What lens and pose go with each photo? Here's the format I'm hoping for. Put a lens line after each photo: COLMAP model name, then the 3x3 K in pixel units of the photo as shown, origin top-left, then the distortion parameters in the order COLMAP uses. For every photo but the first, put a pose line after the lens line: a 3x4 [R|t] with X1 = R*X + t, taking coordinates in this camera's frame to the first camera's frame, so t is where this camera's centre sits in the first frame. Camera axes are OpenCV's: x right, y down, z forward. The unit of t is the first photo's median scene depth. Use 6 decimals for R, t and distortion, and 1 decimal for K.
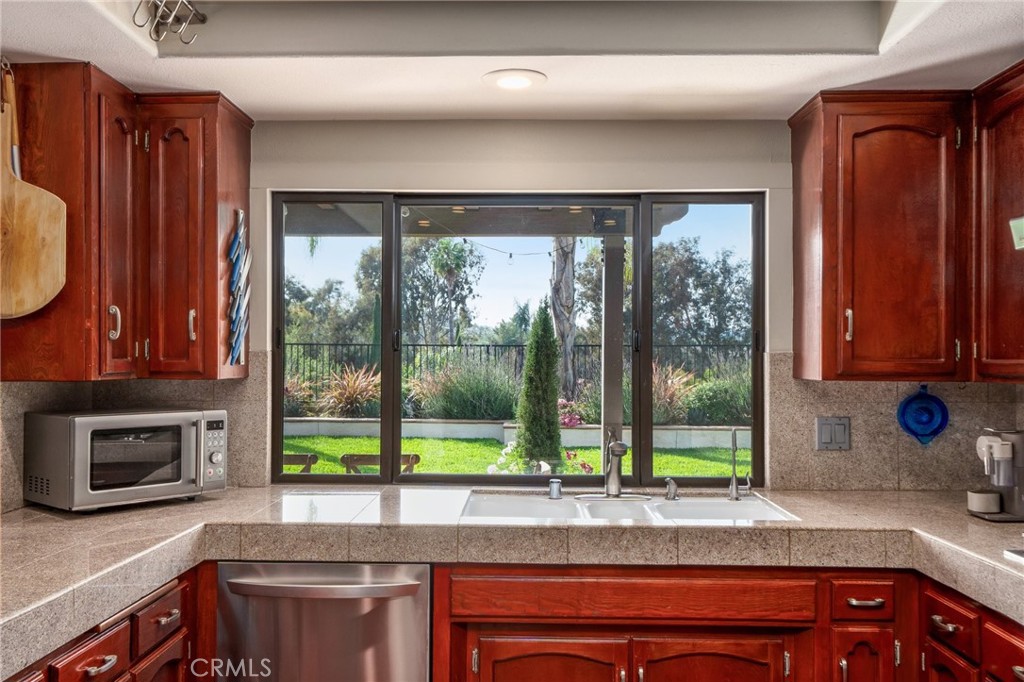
lens RADIAL K [[866.4, 0, 489.5], [0, 866.4, 344.7], [0, 0, 1]] dist [0.032793, -0.010520]
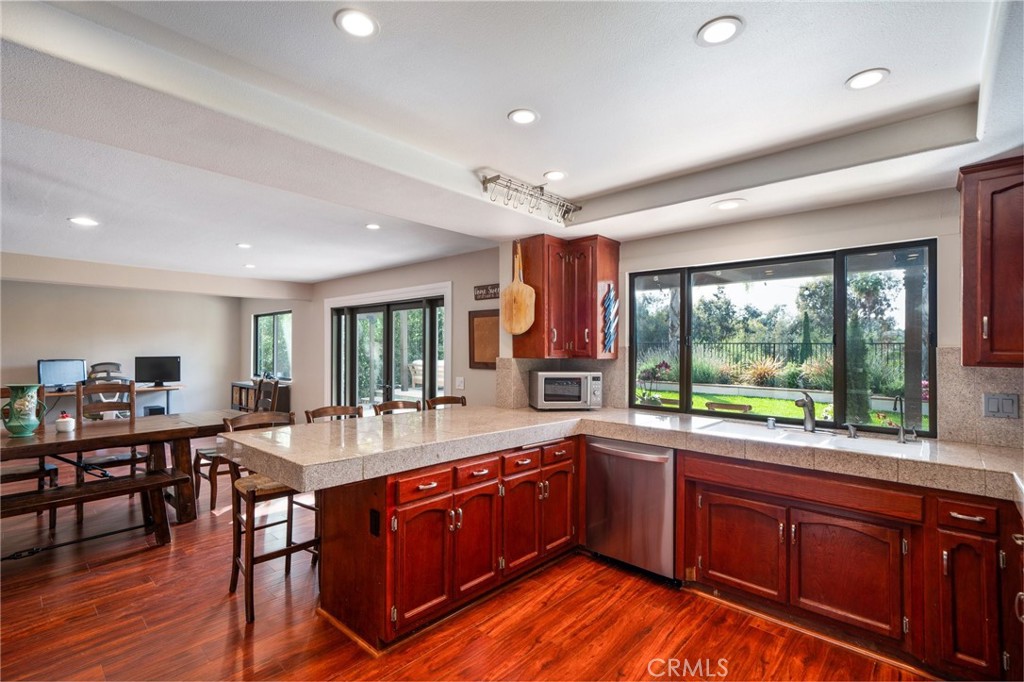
lens RADIAL K [[467.1, 0, 510.2], [0, 467.1, 345.8], [0, 0, 1]] dist [0.009227, 0.001186]
pose [[0.756523, -0.002807, -0.653961, 0.324086], [0.005232, 0.999985, 0.001760, 0.001571], [0.653946, -0.004752, 0.756526, -0.088279]]
